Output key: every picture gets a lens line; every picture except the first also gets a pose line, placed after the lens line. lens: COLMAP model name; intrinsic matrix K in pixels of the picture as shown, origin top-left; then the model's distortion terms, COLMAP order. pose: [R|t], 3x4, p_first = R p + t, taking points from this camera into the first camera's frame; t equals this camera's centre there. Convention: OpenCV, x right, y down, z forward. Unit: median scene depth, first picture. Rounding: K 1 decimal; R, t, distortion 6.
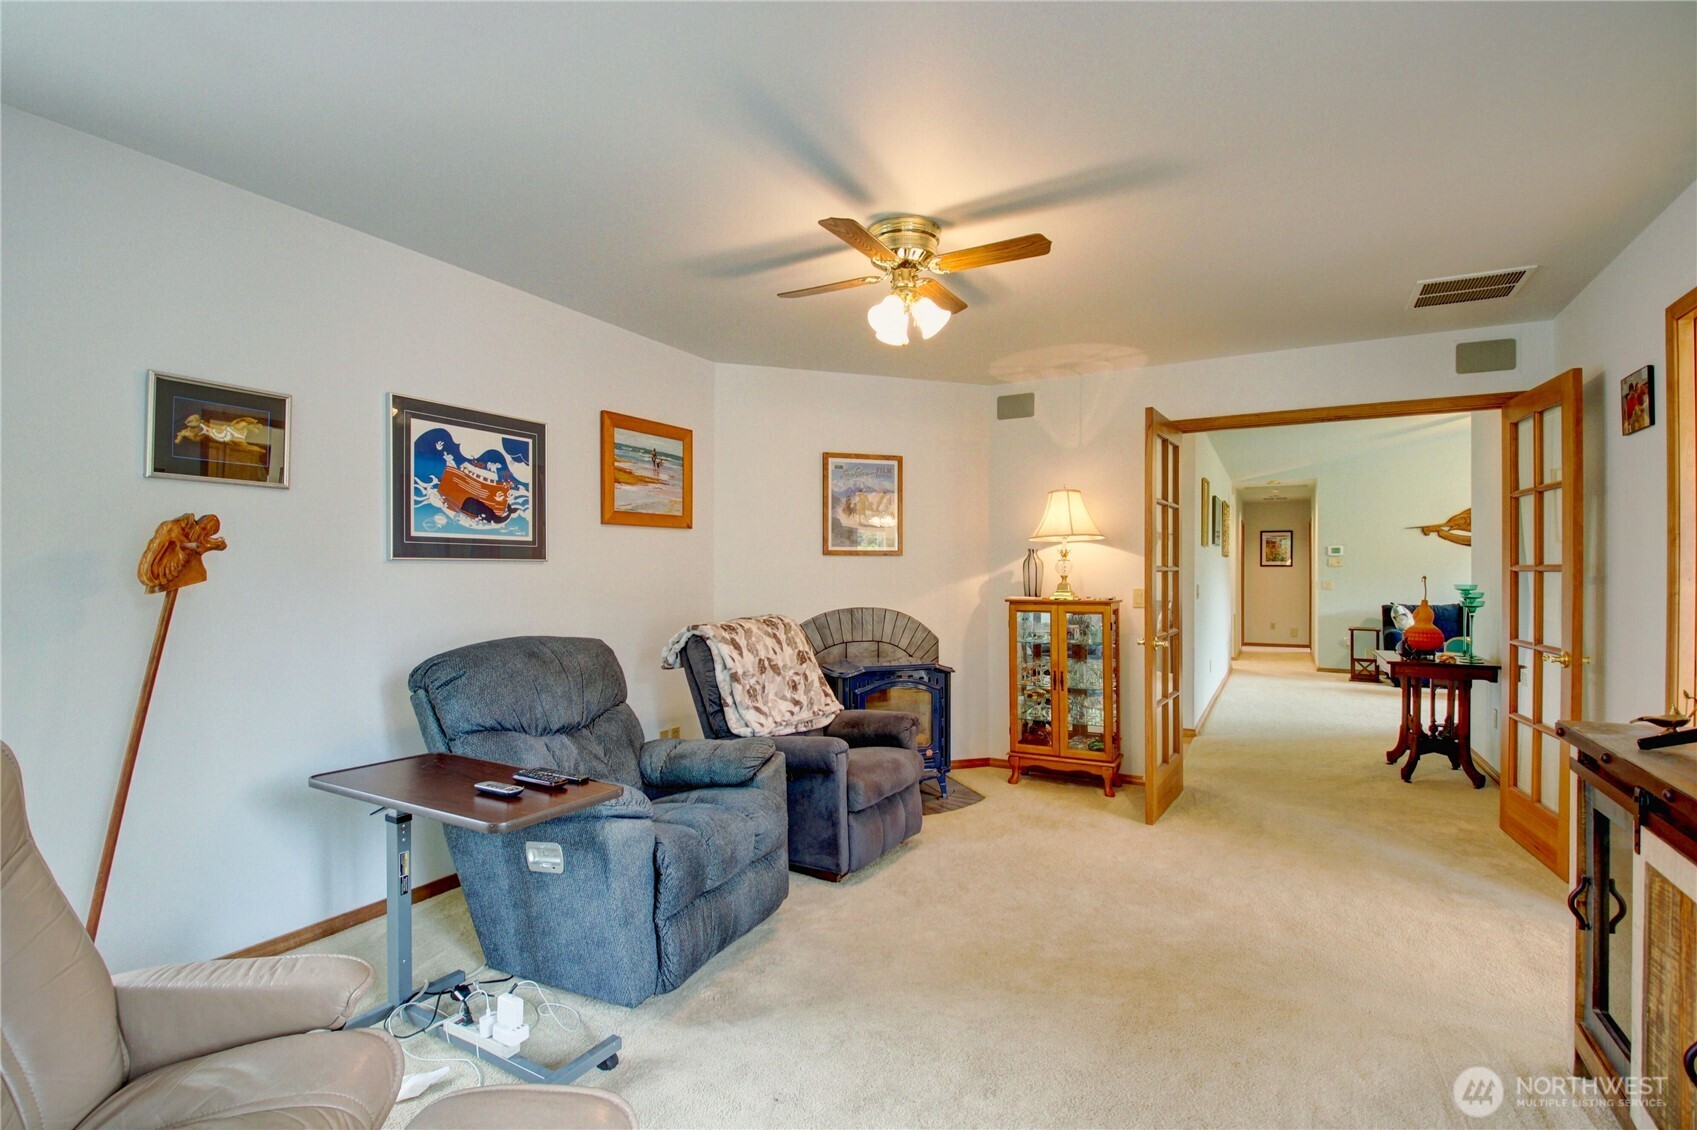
lens RADIAL K [[793.0, 0, 846.1], [0, 793.0, 577.5], [0, 0, 1]] dist [0.005161, -0.017650]
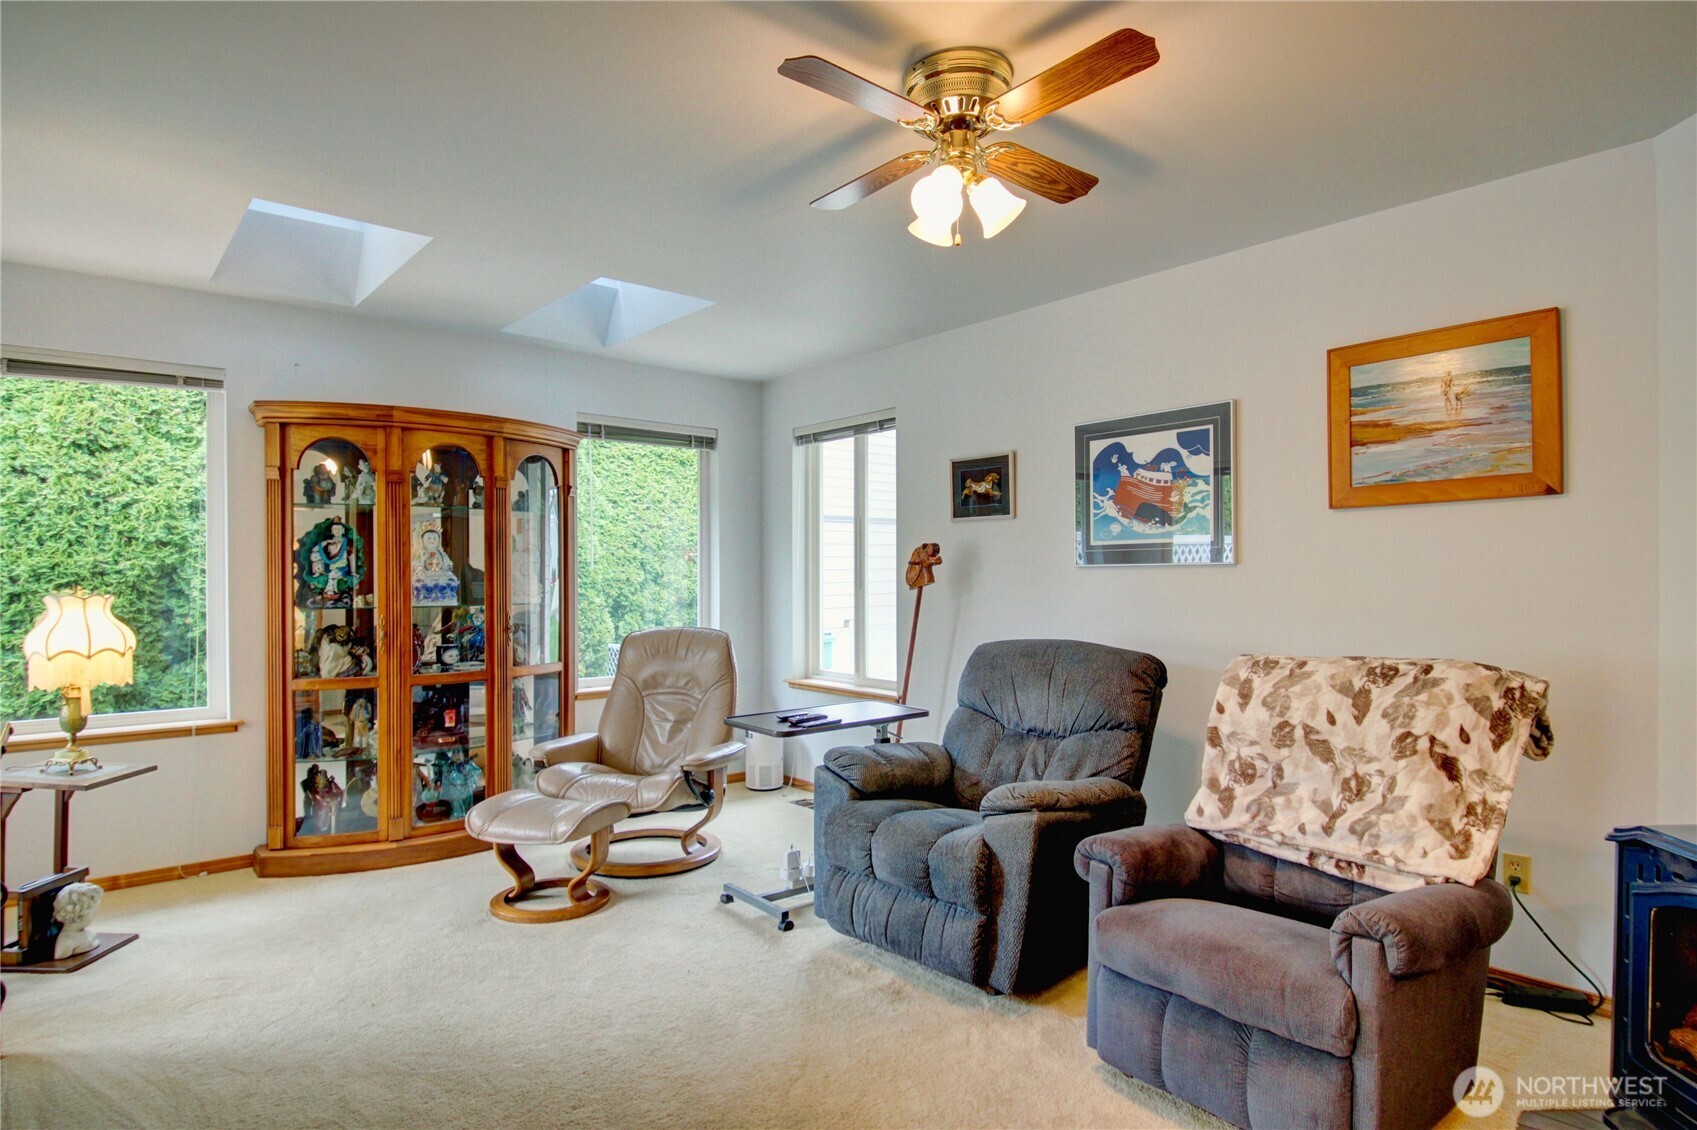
lens RADIAL K [[919.5, 0, 820.0], [0, 919.5, 580.6], [0, 0, 1]] dist [-0.015023, -0.001551]
pose [[-0.378461, 0.007836, -0.925584, 0.744521], [0.000494, 0.999966, 0.008264, -0.011953], [0.925617, 0.002671, -0.378452, 1.045371]]
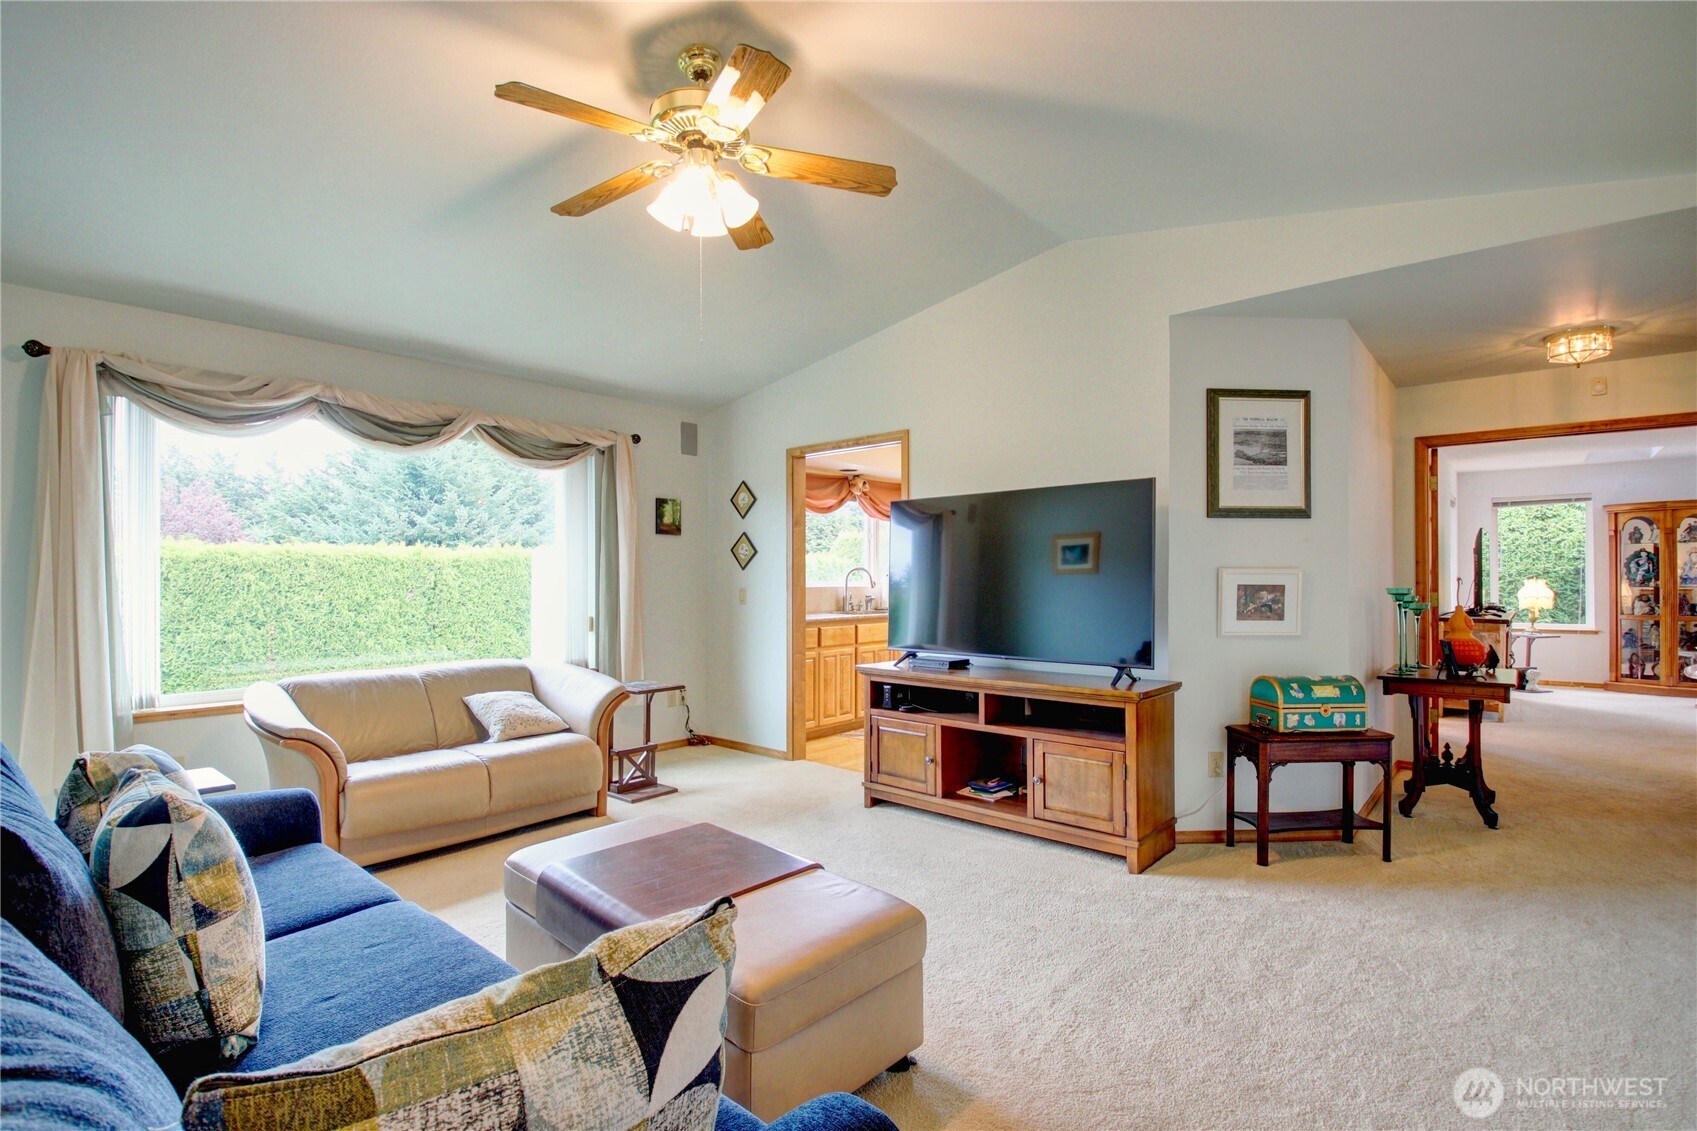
lens RADIAL K [[793.0, 0, 849.9], [0, 793.0, 567.6], [0, 0, 1]] dist [0.005161, -0.017650]
pose [[-0.973711, 0.007500, 0.227662, 4.032262], [0.005421, 0.999938, -0.009758, -0.024236], [-0.227721, -0.008267, -0.973691, 7.400516]]
